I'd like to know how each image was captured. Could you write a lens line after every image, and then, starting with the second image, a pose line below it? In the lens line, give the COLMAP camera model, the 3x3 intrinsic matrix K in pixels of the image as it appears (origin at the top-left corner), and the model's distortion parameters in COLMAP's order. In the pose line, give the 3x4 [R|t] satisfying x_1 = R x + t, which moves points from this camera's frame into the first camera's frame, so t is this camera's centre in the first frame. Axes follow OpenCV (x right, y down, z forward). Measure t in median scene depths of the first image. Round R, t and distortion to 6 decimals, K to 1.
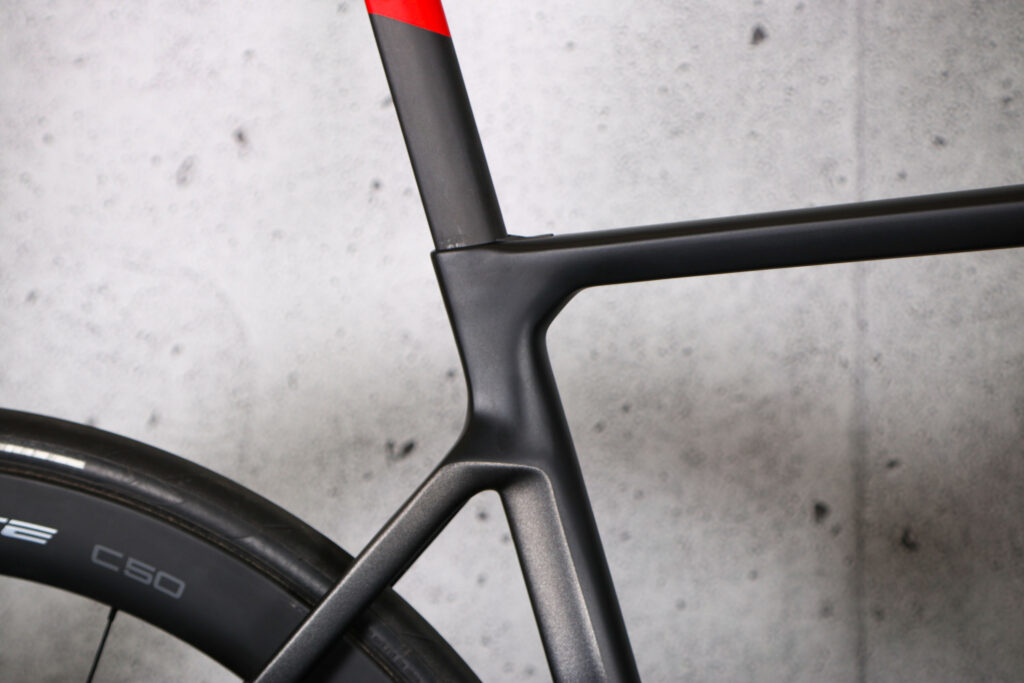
lens RADIAL K [[3457.3, 0, 512.2], [0, 3457.3, 342.4], [0, 0, 1]] dist [0.466369, 0.000000]
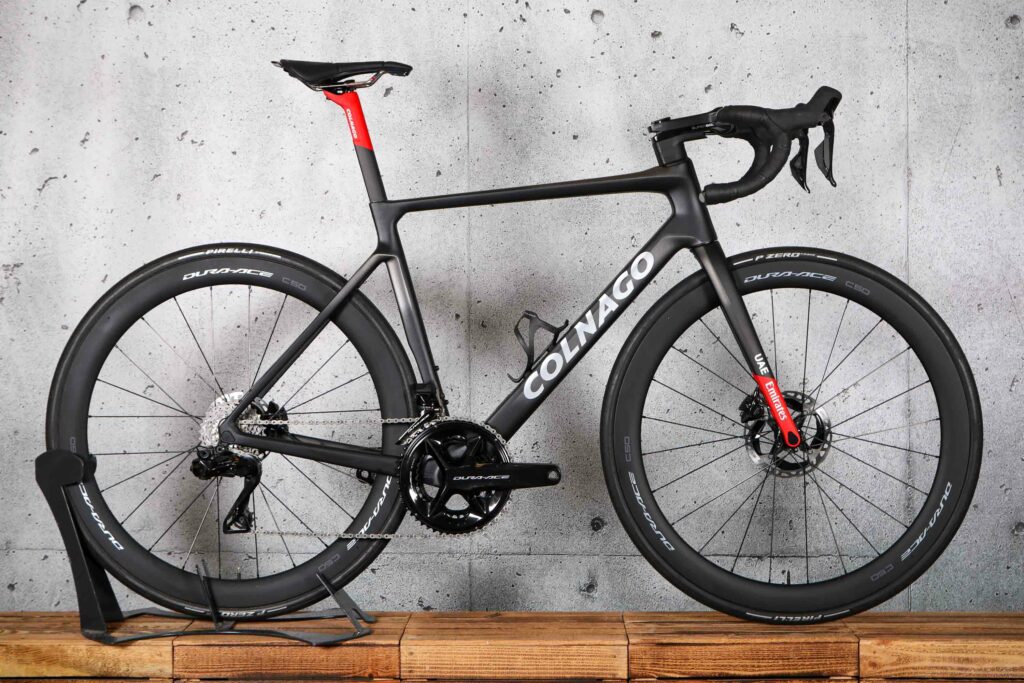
lens RADIAL K [[1665.5, 0, 512.5], [0, 1665.5, 341.4], [0, 0, 1]] dist [-0.020239, 0.000000]
pose [[0.990902, 0.000231, 0.134585, -0.115313], [0.003717, 0.999570, -0.029081, 0.186628], [-0.134534, 0.029316, 0.990475, -0.916478]]
